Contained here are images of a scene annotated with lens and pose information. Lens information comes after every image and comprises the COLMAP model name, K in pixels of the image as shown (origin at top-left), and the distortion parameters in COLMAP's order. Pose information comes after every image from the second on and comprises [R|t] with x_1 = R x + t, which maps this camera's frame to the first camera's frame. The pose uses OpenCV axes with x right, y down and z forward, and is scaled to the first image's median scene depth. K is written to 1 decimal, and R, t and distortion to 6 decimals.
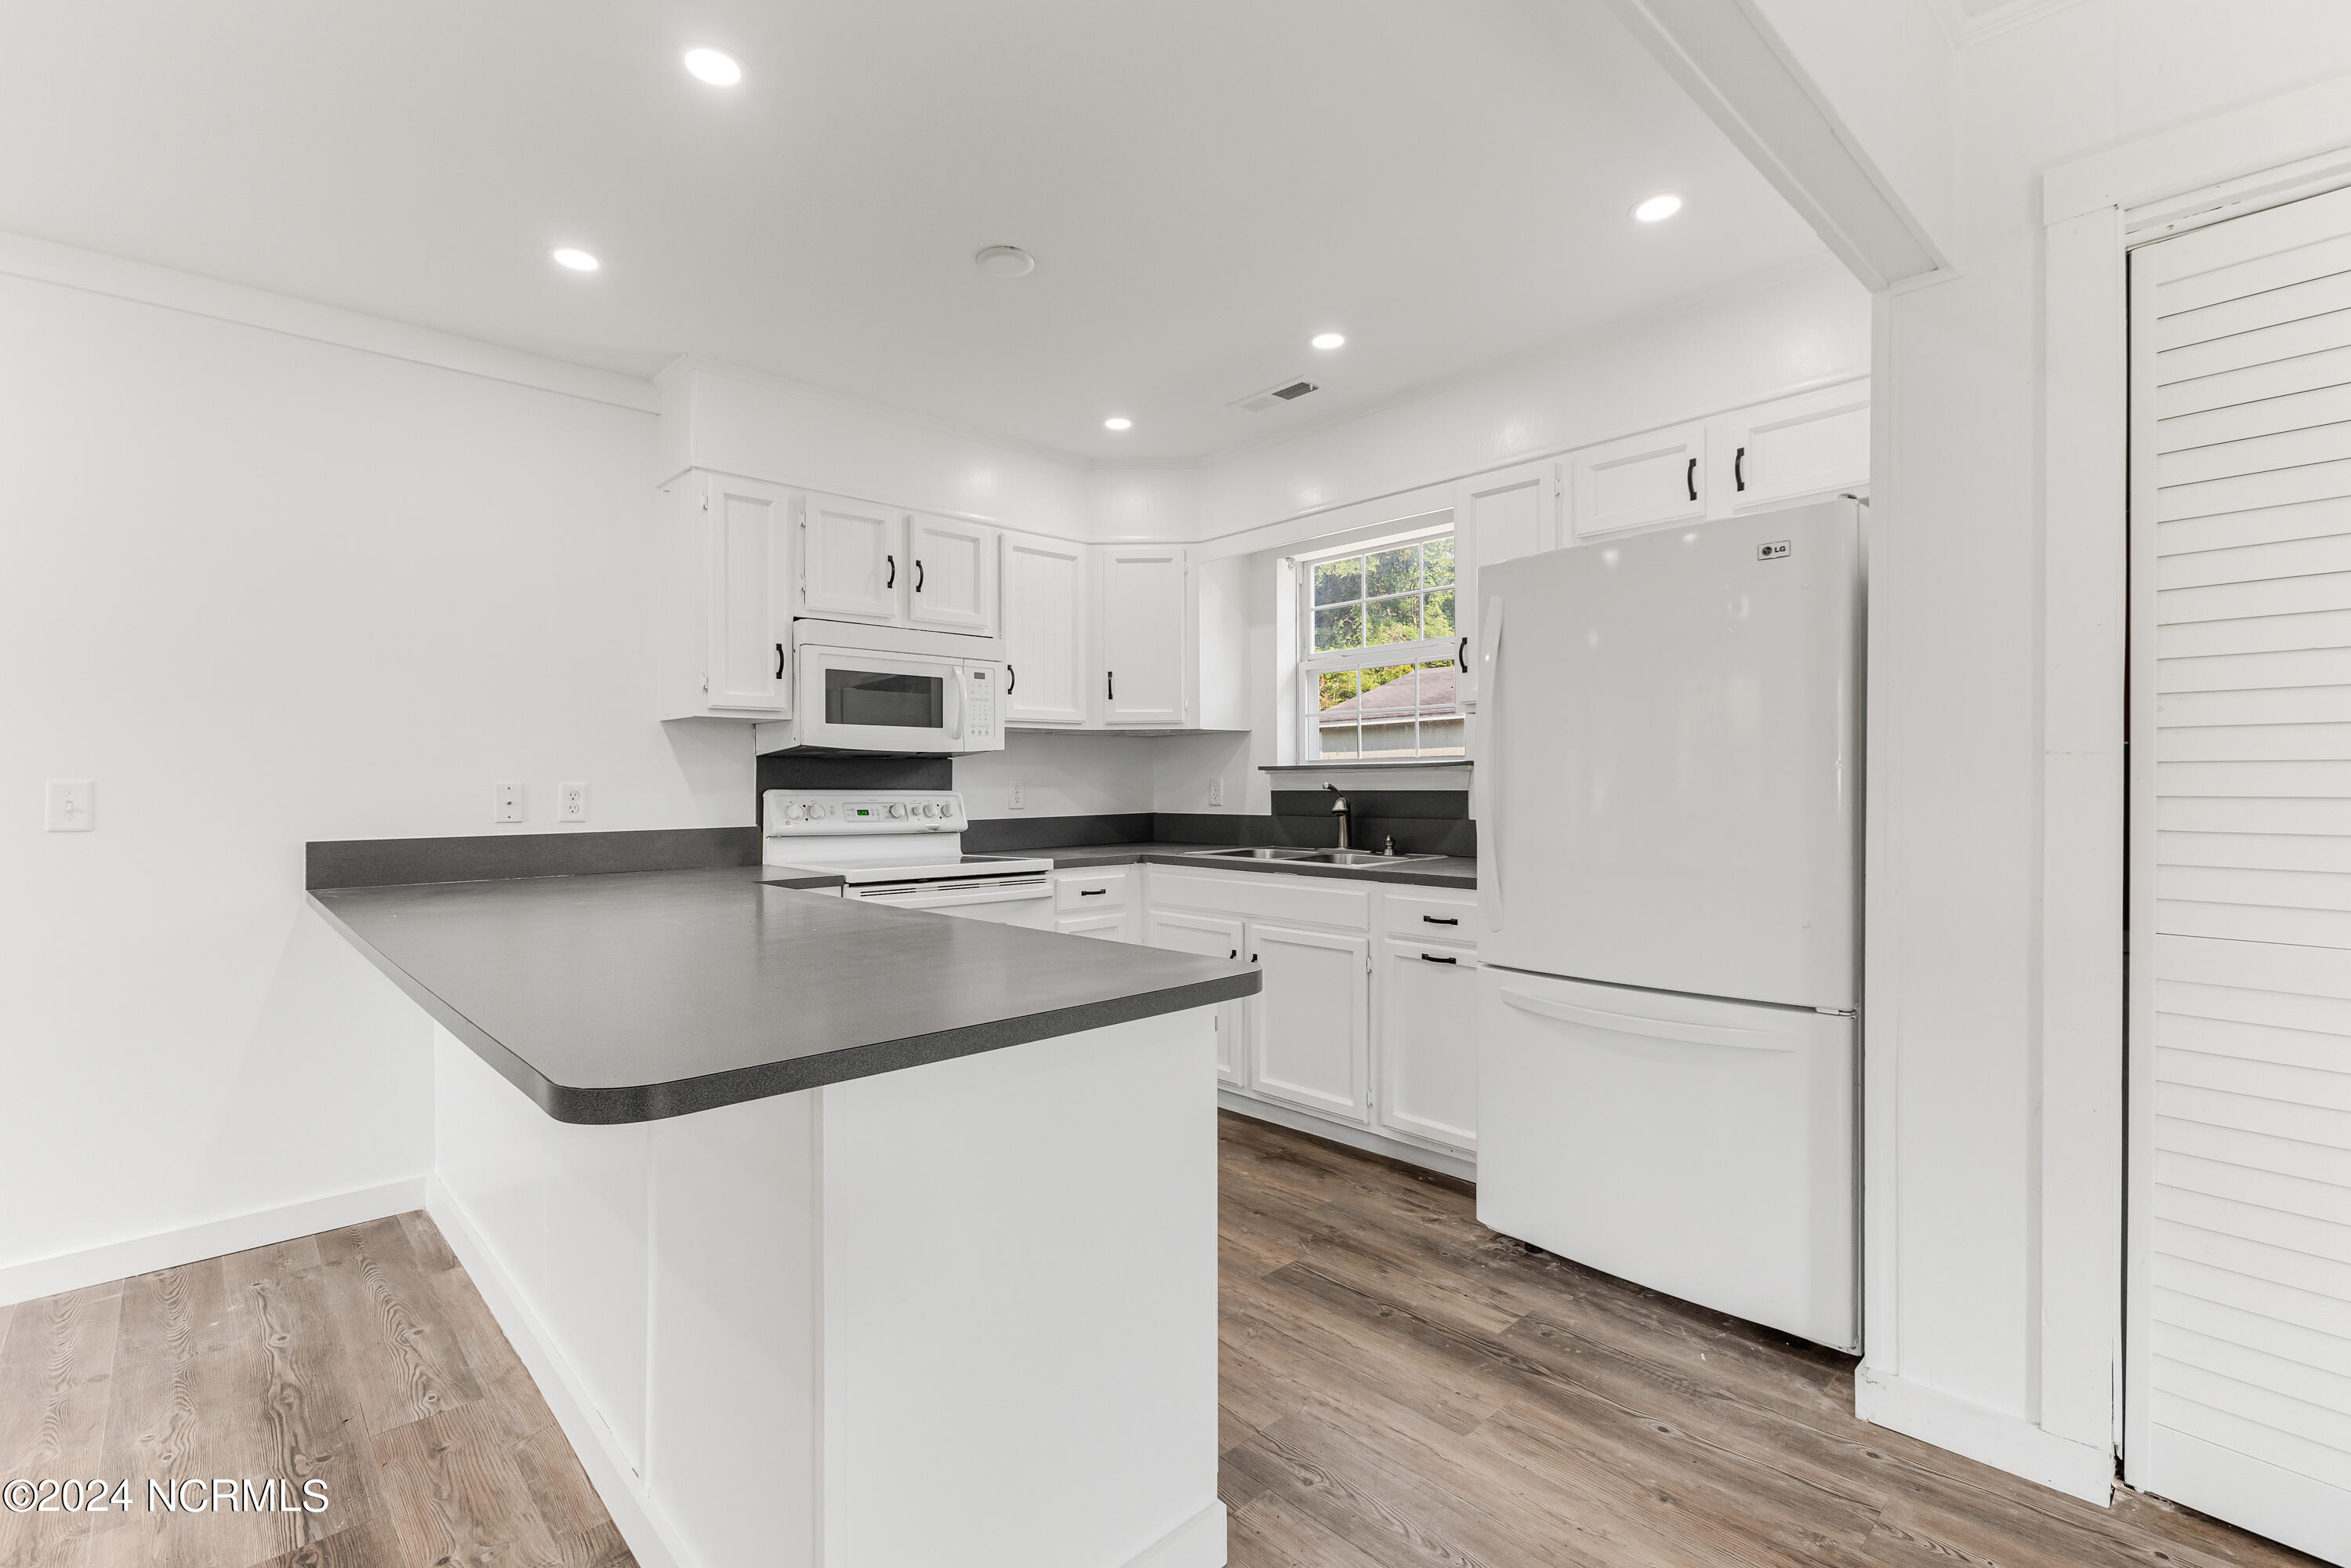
lens RADIAL K [[1016.4, 0, 1180.6], [0, 1016.4, 768.2], [0, 0, 1]] dist [0.002144, 0.000208]
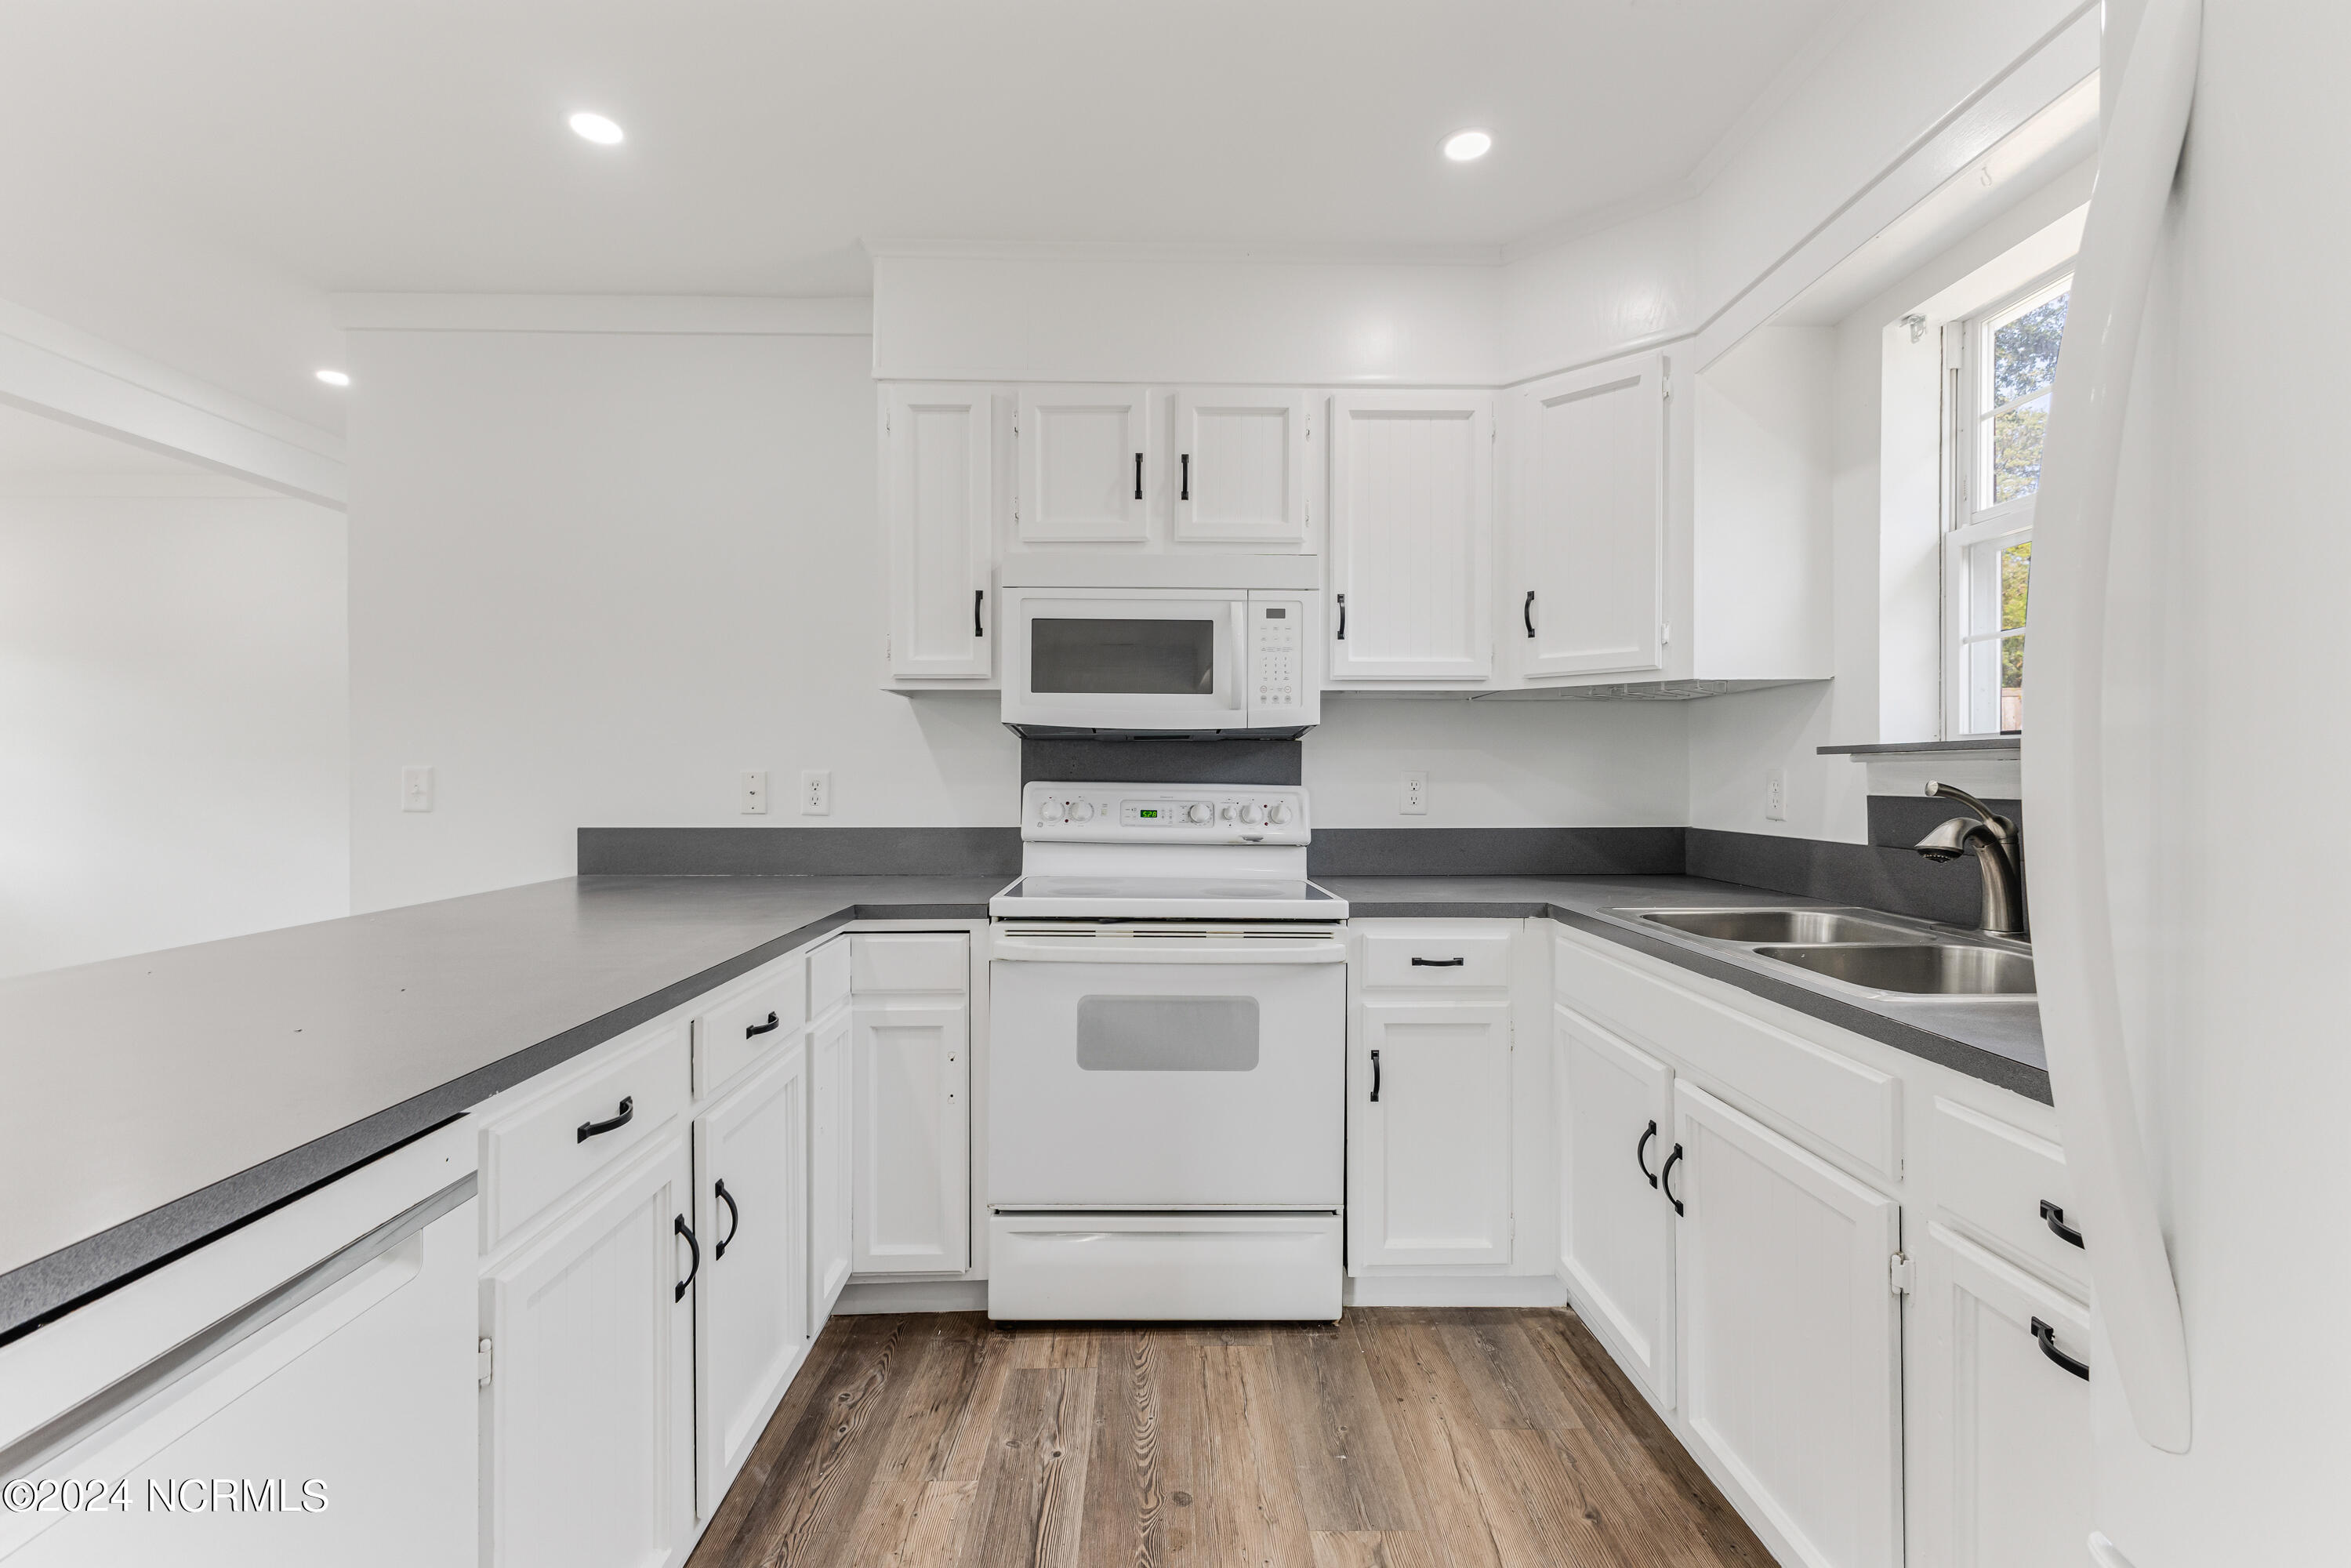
lens RADIAL K [[1016.4, 0, 1180.6], [0, 1016.4, 768.2], [0, 0, 1]] dist [0.002144, 0.000208]
pose [[0.745733, 0.003396, -0.666237, 0.195335], [0.002965, 0.999960, 0.008416, 0.004216], [0.666239, -0.008252, 0.745693, 0.457883]]
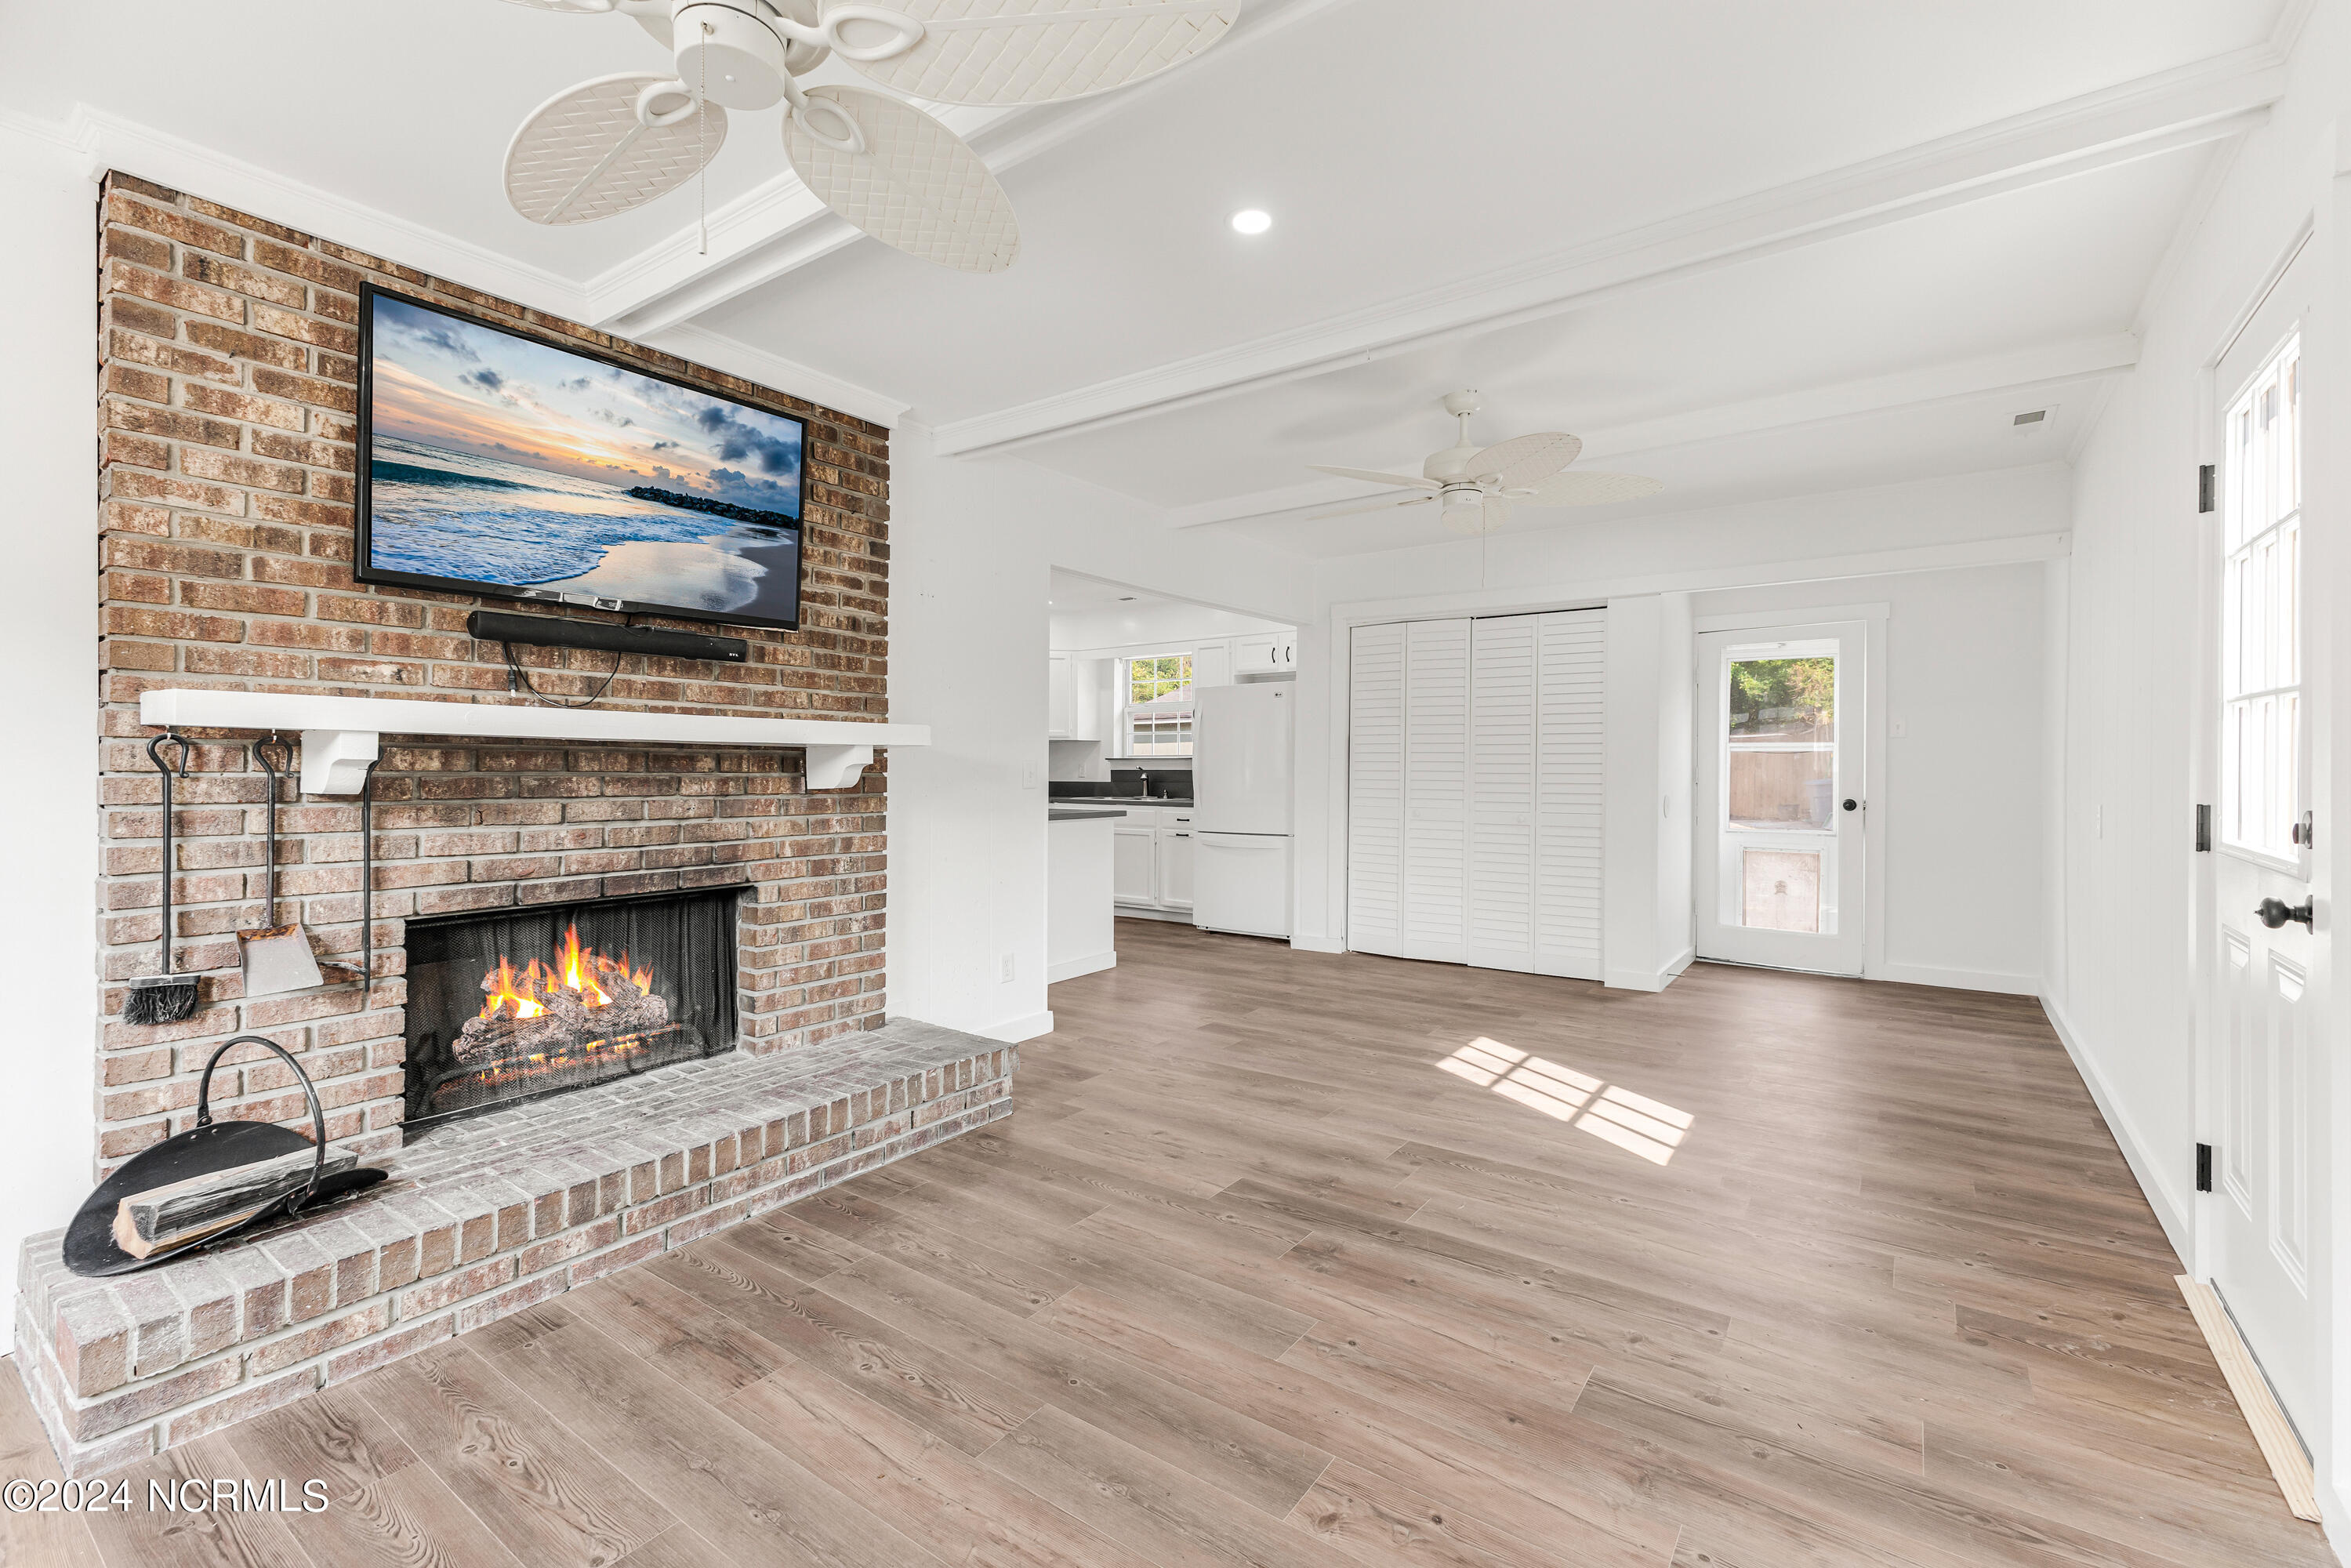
lens RADIAL K [[1016.4, 0, 1180.6], [0, 1016.4, 768.2], [0, 0, 1]] dist [0.002144, 0.000208]
pose [[0.980450, 0.004200, 0.196724, -0.208873], [-0.007306, 0.999860, 0.015066, -0.016110], [-0.196633, -0.016208, 0.980343, -1.237785]]
